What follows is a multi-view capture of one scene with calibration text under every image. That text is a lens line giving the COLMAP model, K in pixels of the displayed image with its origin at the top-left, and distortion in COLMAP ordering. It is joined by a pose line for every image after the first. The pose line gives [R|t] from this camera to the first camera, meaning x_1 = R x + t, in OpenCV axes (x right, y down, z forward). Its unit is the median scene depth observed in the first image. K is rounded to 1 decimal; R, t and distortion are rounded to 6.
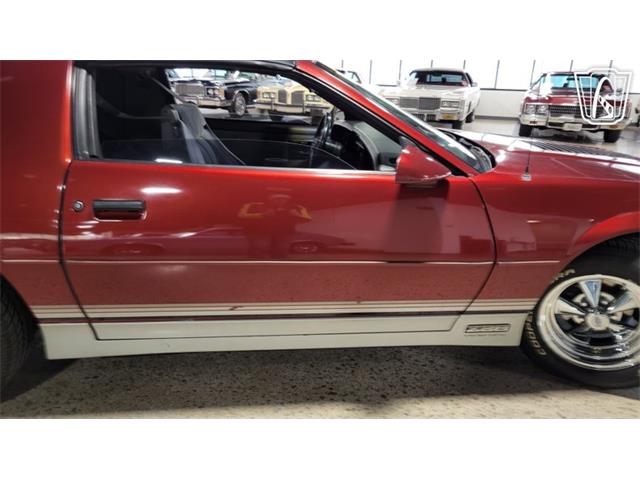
lens RADIAL K [[479.8, 0, 320.0], [0, 479.8, 240.0], [0, 0, 1]] dist [0.045846, -0.007281]
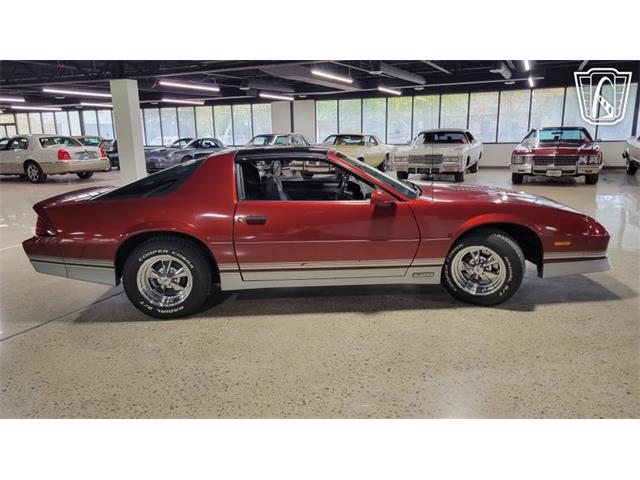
lens RADIAL K [[479.8, 0, 320.0], [0, 479.8, 240.0], [0, 0, 1]] dist [0.045846, -0.007281]
pose [[0.997493, -0.039796, -0.058510, 0.005518], [0.032987, 0.993041, -0.113057, 0.046074], [0.062602, 0.110844, 0.991864, -0.197103]]
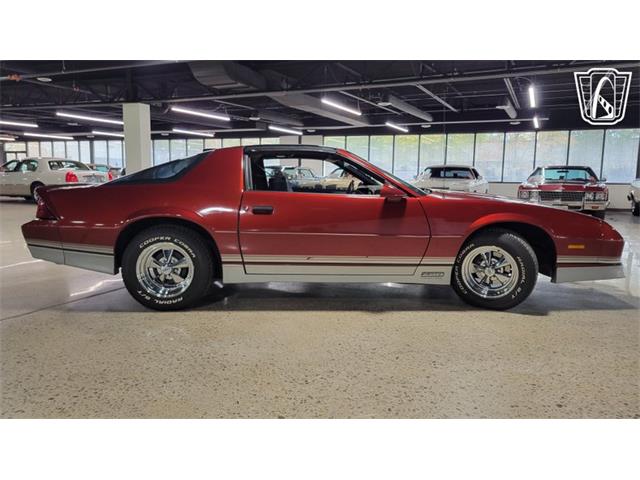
lens RADIAL K [[483.0, 0, 324.3], [0, 483.0, 236.7], [0, 0, 1]] dist [0.039003, -0.002242]
pose [[0.998465, -0.011342, -0.054209, 0.001398], [-0.000088, 0.978477, -0.206357, 0.080222], [0.055382, 0.206045, 0.976974, -0.183848]]
